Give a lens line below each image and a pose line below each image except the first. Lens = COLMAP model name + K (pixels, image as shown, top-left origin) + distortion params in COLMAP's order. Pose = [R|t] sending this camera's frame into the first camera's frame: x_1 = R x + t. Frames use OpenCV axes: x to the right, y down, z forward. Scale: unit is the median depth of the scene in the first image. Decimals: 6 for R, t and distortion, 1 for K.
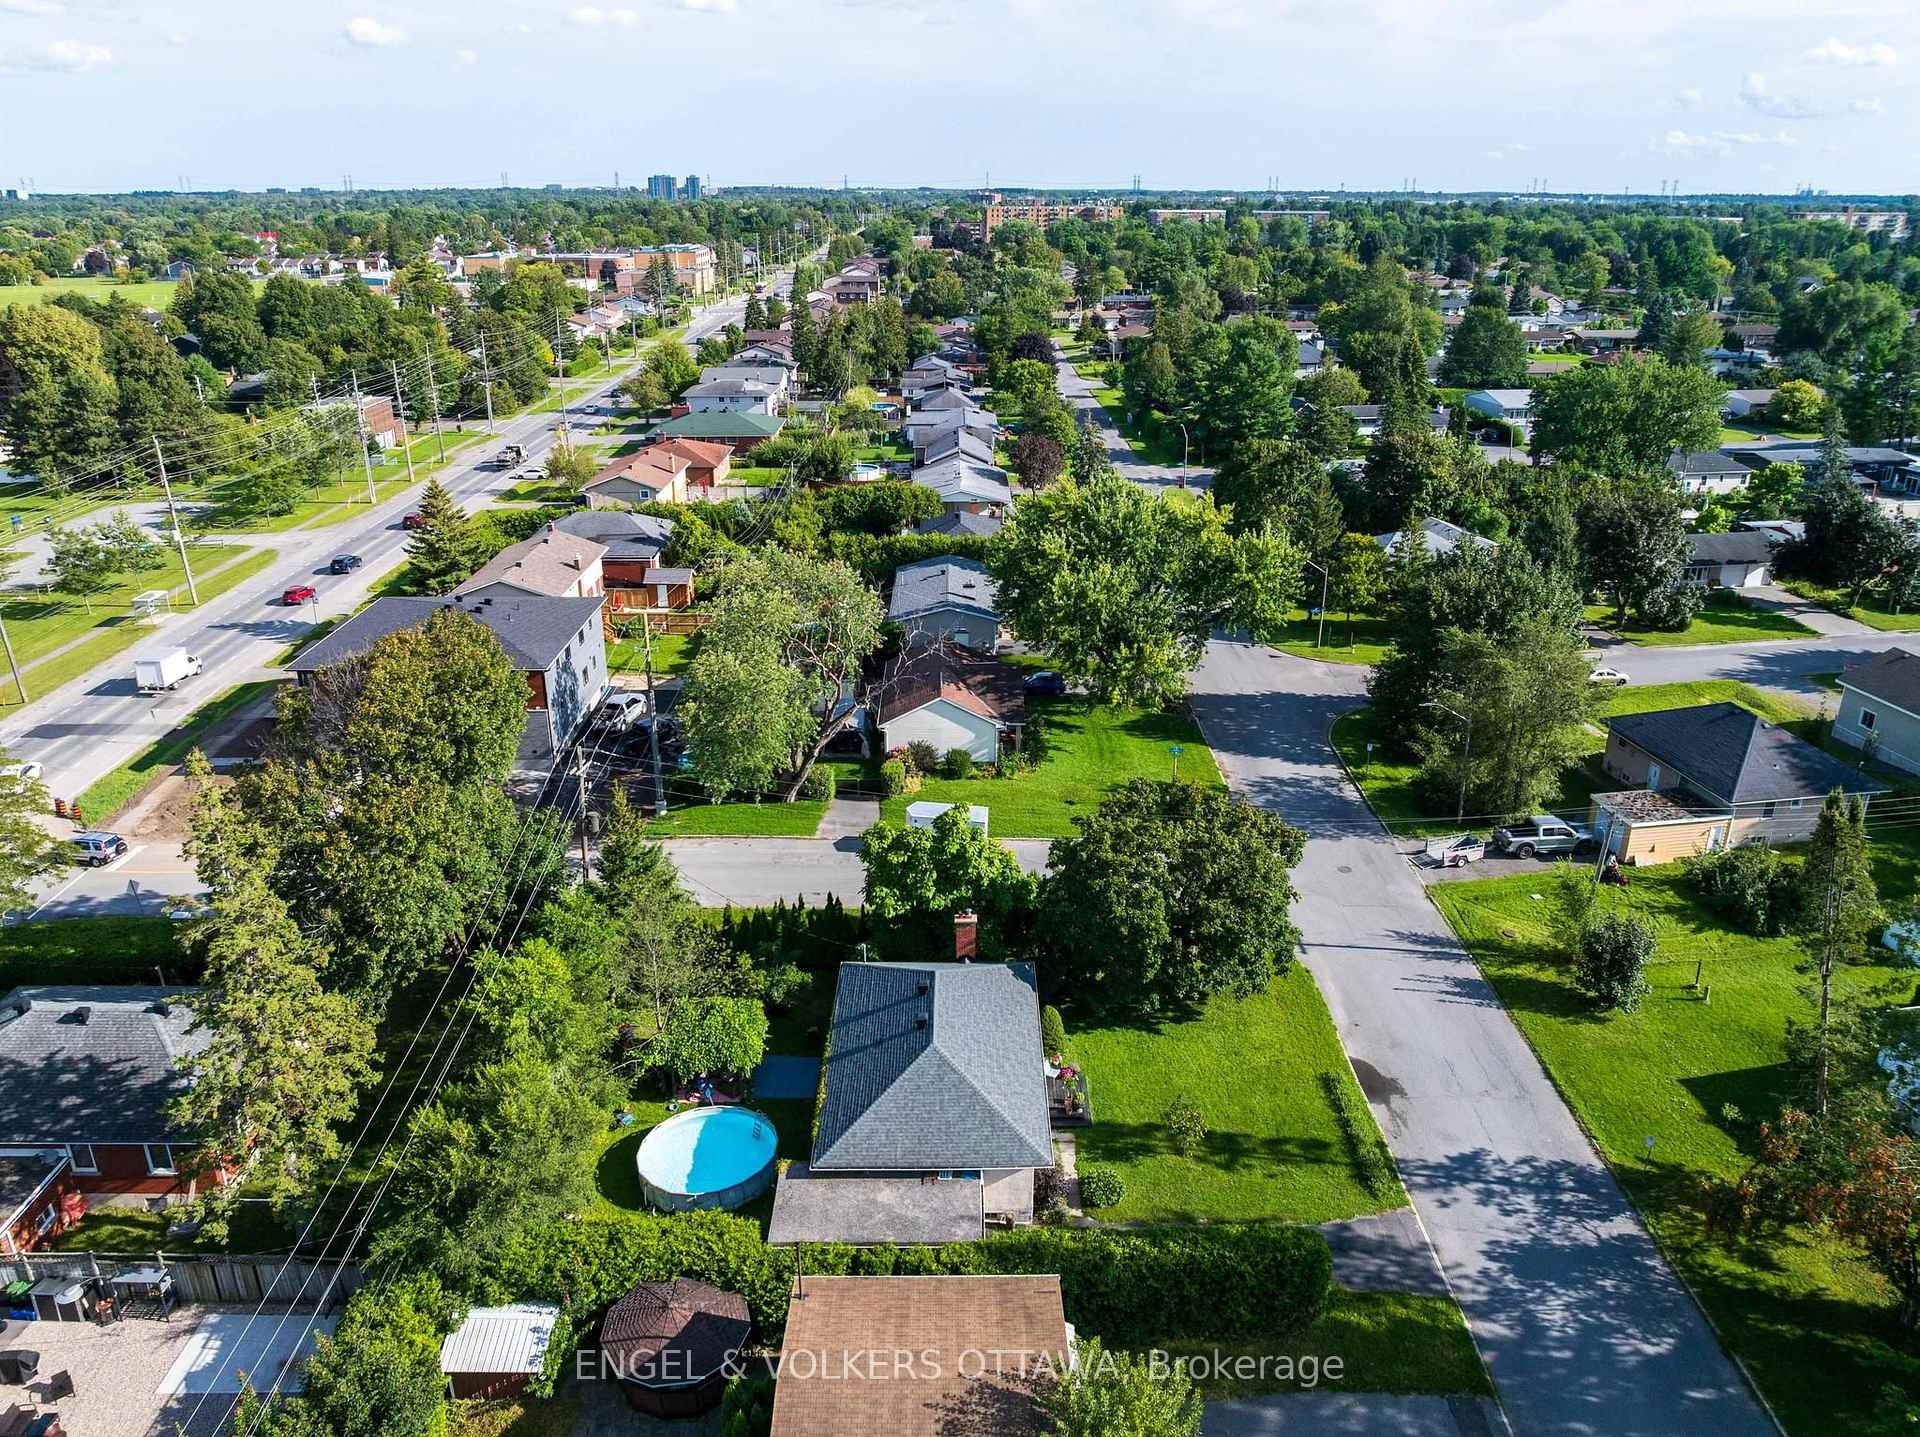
lens RADIAL K [[1350.9, 0, 959.9], [0, 1350.9, 716.1], [0, 0, 1]] dist [-0.049772, 0.025887]
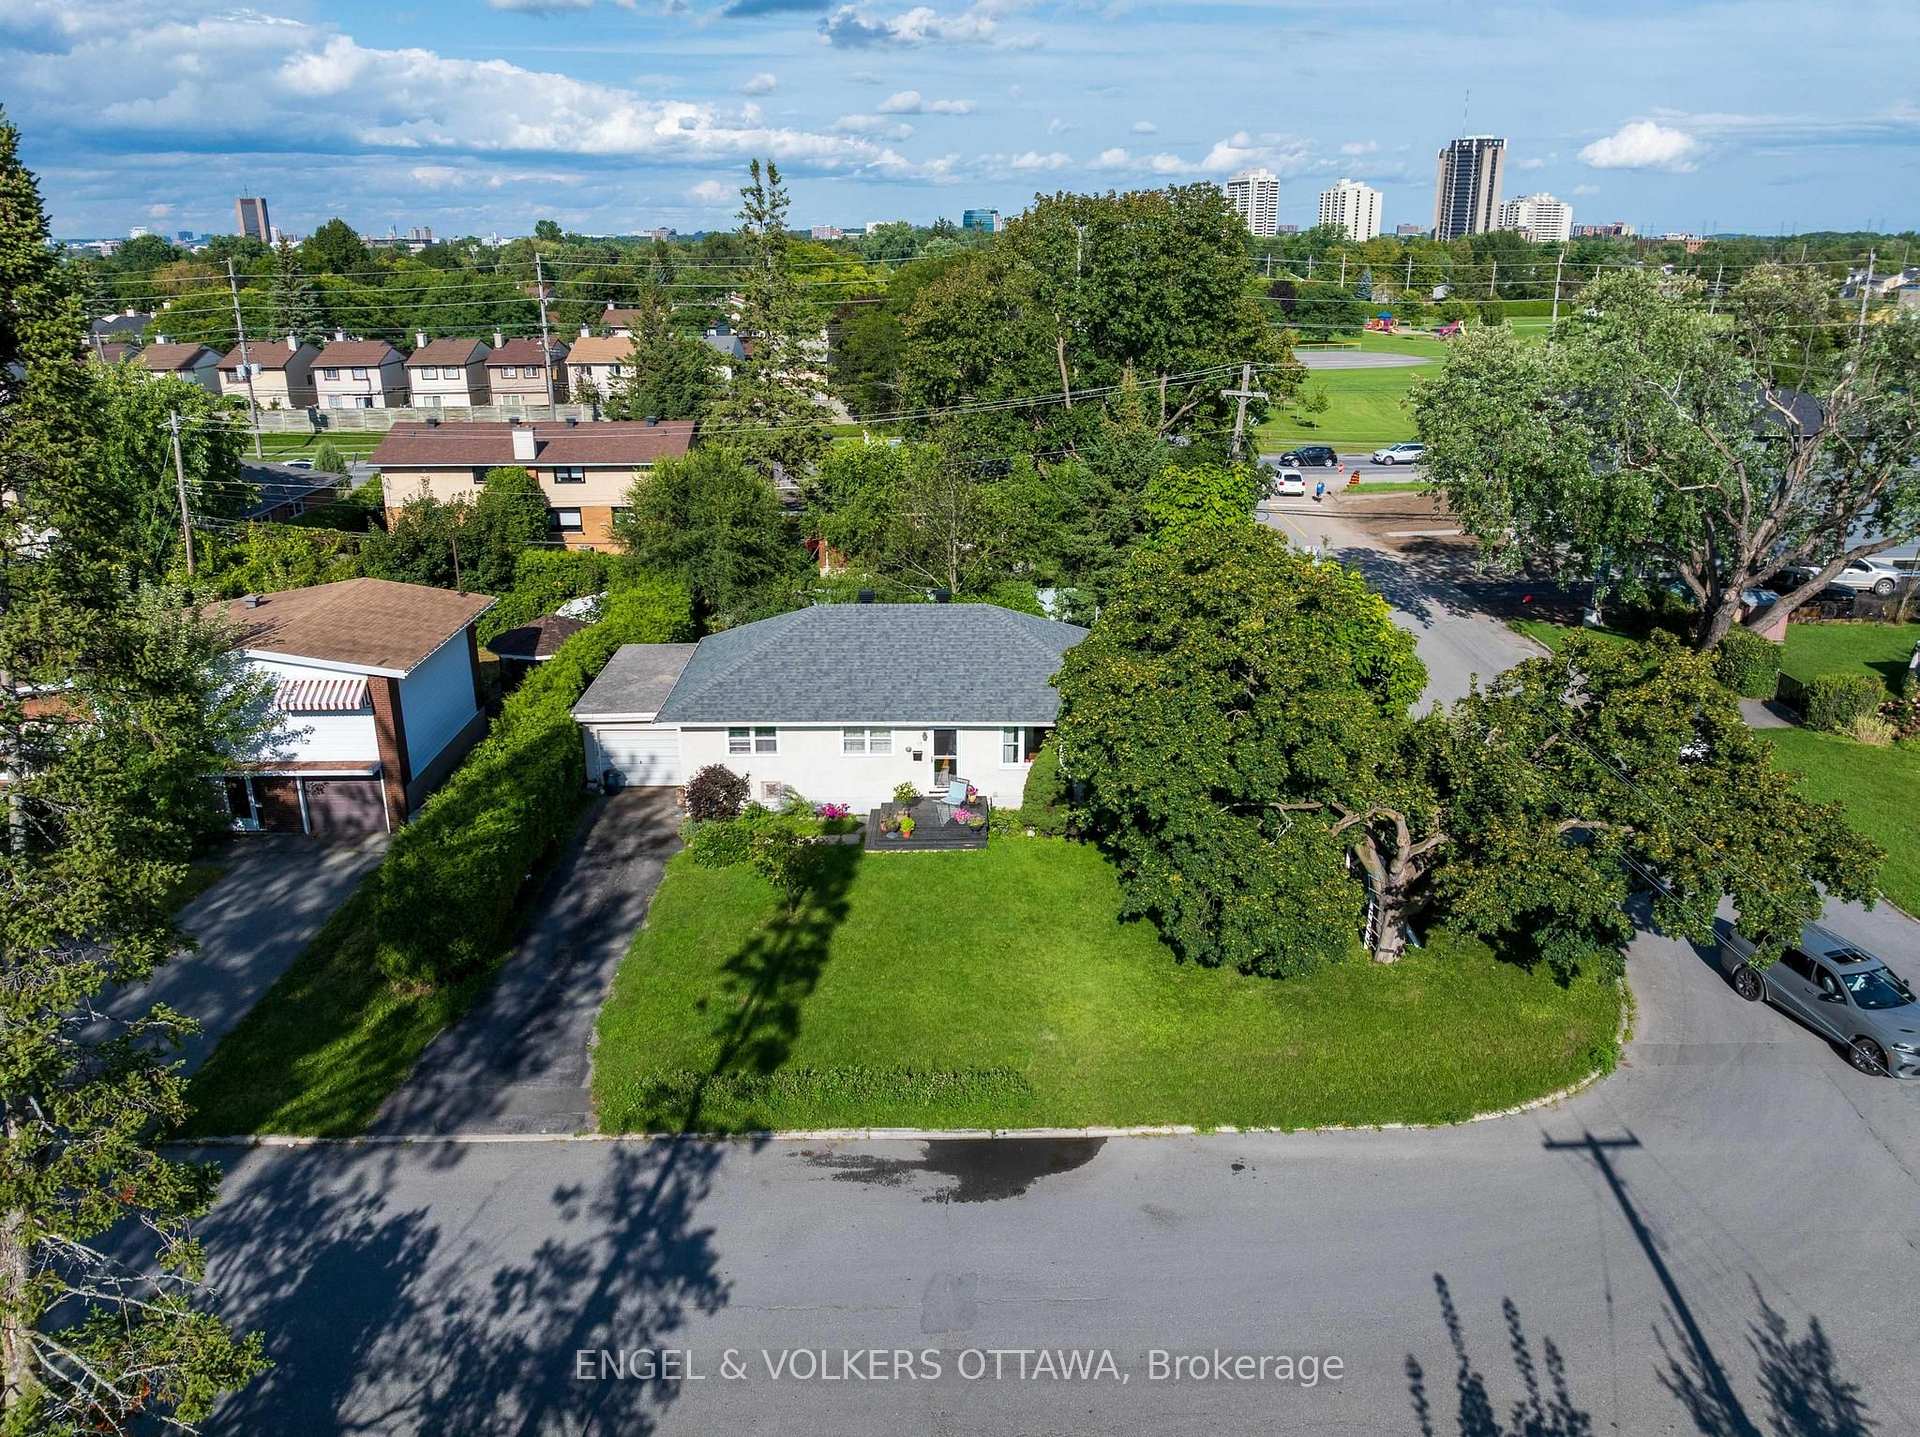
lens RADIAL K [[1350.9, 0, 966.7], [0, 1350.9, 702.8], [0, 0, 1]] dist [-0.049772, 0.025887]
pose [[0.012613, 0.328035, -0.944581, 0.438934], [-0.365014, 0.880977, 0.301073, 0.012572], [0.930916, 0.340988, 0.130849, 0.590490]]
